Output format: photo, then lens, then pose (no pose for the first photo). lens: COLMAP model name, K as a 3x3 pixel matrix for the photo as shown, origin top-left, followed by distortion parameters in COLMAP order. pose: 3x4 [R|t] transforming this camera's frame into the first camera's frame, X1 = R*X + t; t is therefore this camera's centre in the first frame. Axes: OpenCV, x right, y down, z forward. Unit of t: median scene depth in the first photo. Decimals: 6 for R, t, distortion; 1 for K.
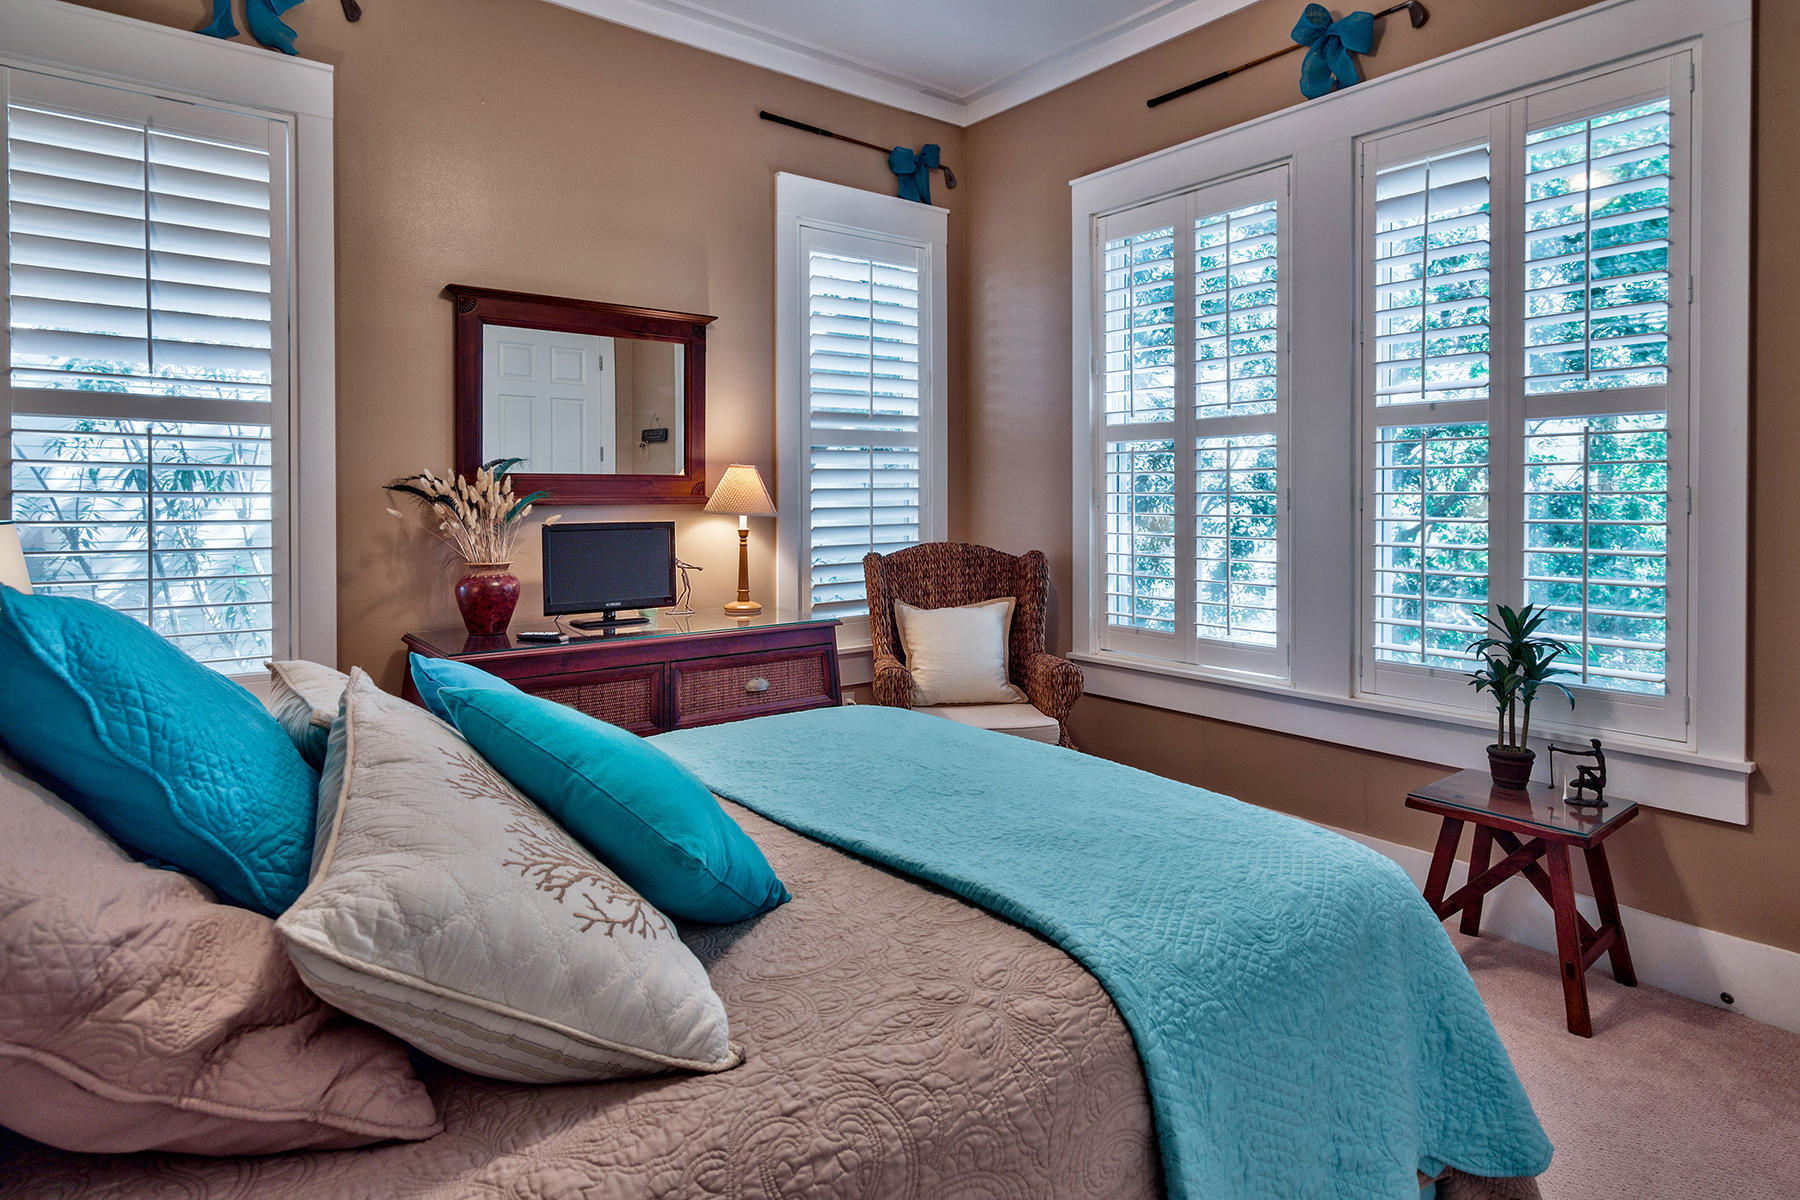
lens RADIAL K [[1003.4, 0, 869.6], [0, 1003.4, 509.8], [0, 0, 1]] dist [0.001292, -0.000072]
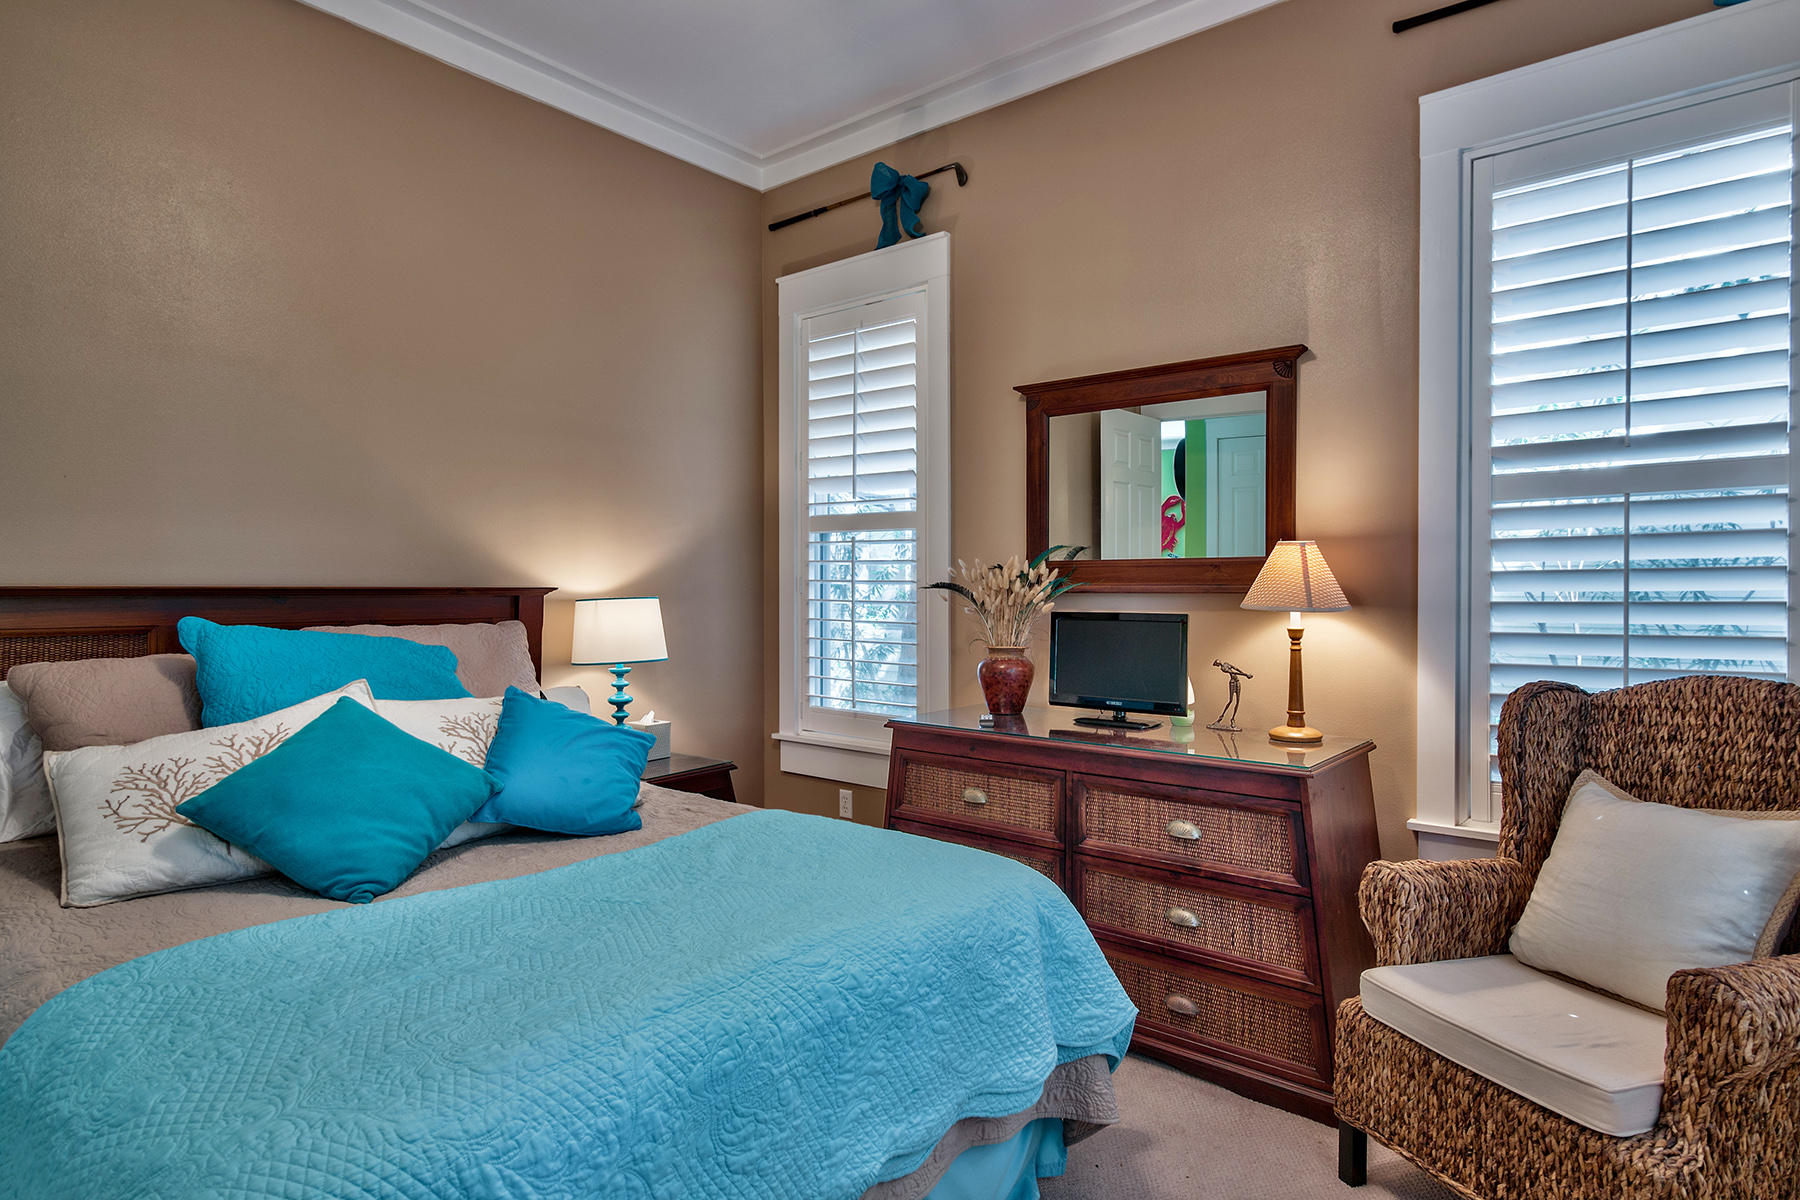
lens RADIAL K [[984.1, 0, 900.0], [0, 984.1, 600.0], [0, 0, 1]] dist [0.002160, -0.001431]
pose [[0.221792, 0.013858, -0.974996, 0.550420], [-0.016177, 0.999814, 0.010530, -0.004614], [0.974960, 0.013437, 0.221975, 0.601369]]
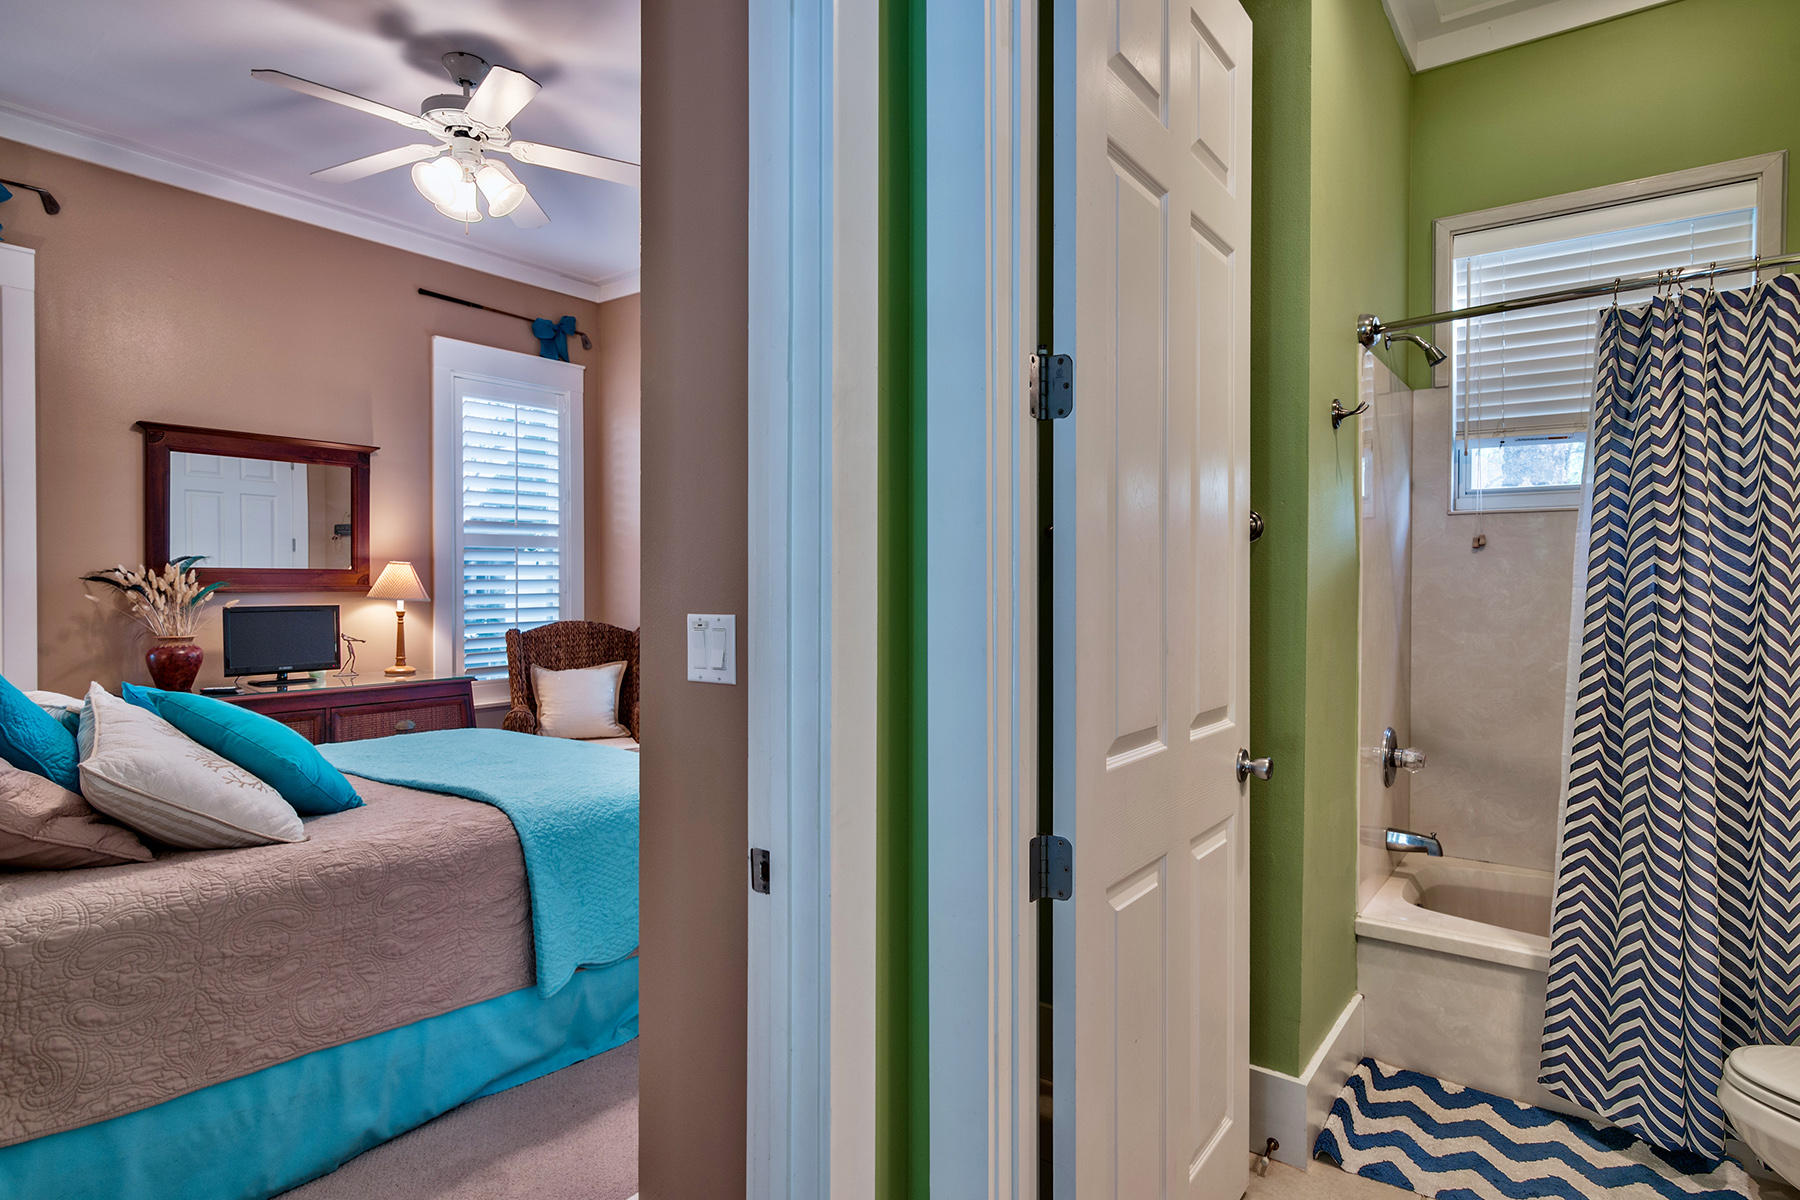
lens RADIAL K [[984.1, 0, 900.0], [0, 984.1, 600.0], [0, 0, 1]] dist [0.002160, -0.001431]
pose [[0.962766, 0.000890, 0.270334, 0.167683], [-0.001937, 0.999992, 0.003605, -0.001017], [-0.270329, -0.003994, 0.962760, -0.450952]]
